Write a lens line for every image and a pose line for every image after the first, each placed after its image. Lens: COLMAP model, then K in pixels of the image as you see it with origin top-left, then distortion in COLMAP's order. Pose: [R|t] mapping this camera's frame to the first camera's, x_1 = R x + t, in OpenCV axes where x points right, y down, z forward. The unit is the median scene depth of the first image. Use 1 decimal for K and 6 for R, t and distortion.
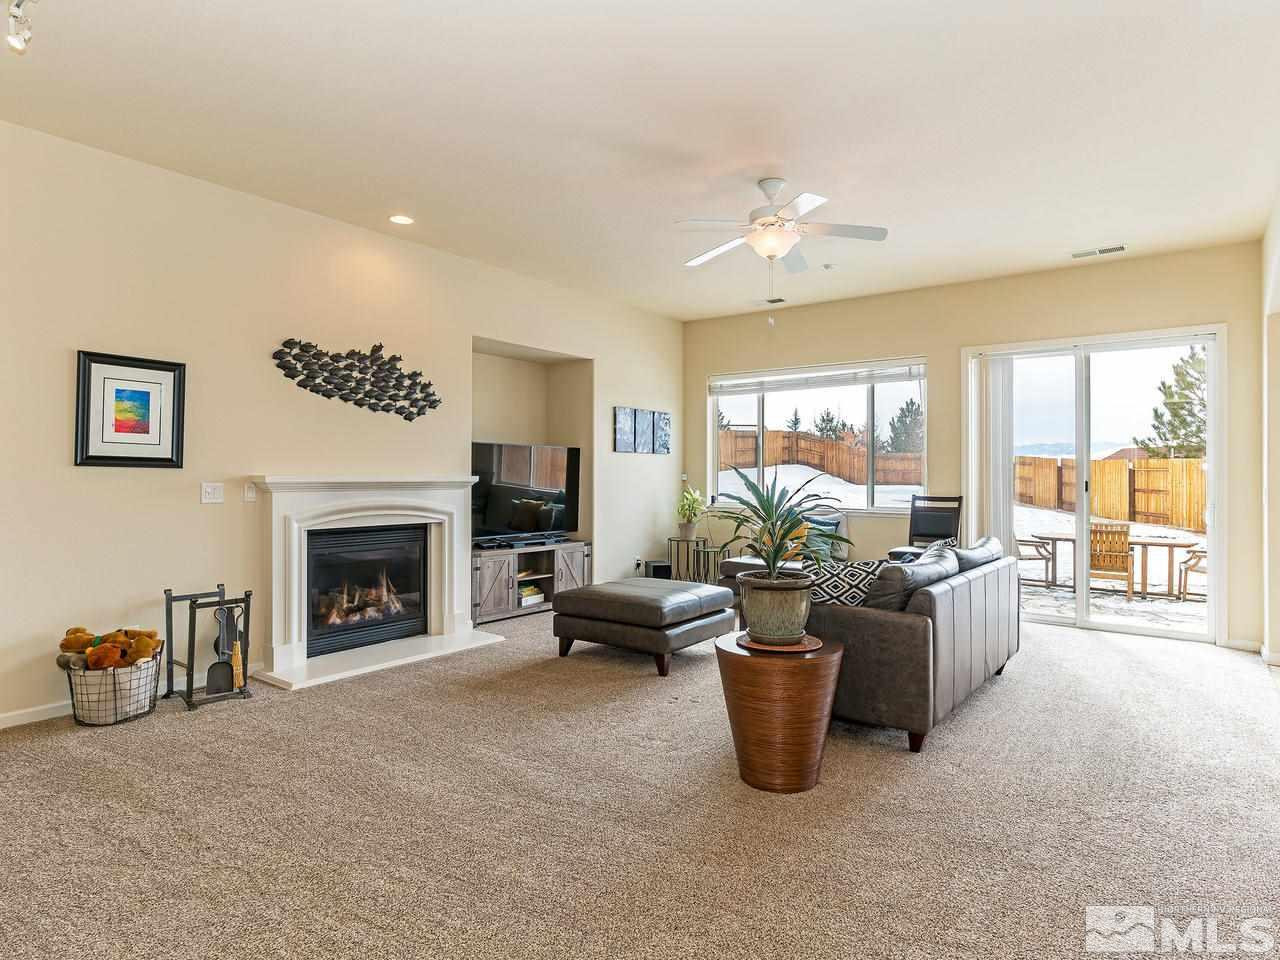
lens RADIAL K [[736.4, 0, 638.8], [0, 736.4, 479.3], [0, 0, 1]] dist [-0.006153, 0.001816]
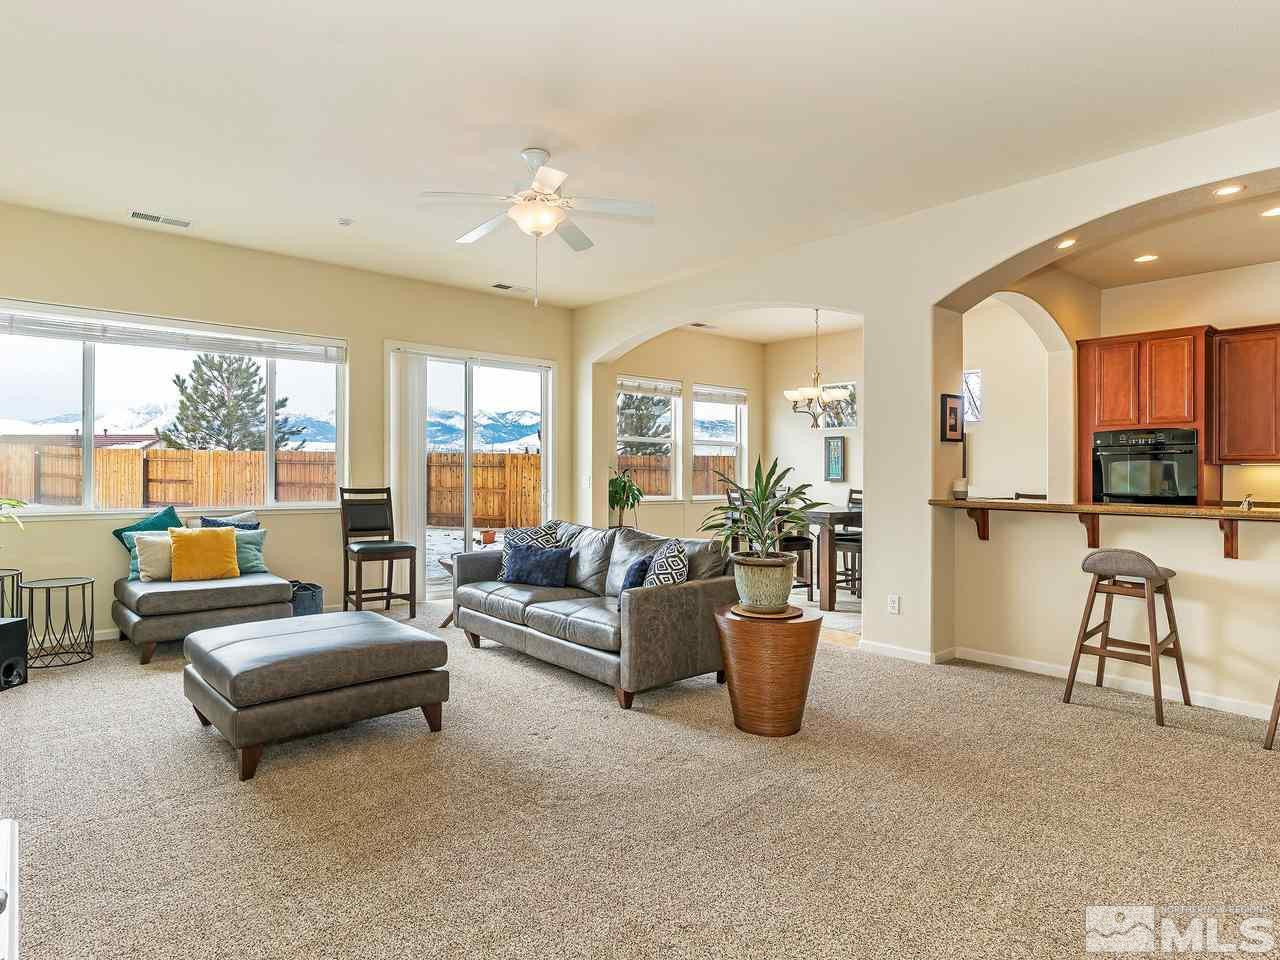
lens RADIAL K [[736.4, 0, 638.8], [0, 736.4, 476.4], [0, 0, 1]] dist [-0.006153, 0.001816]
pose [[0.199931, -0.009421, 0.979765, -0.363094], [-0.000036, 0.999954, 0.009623, -0.001234], [-0.979810, -0.001960, 0.199921, 0.348690]]
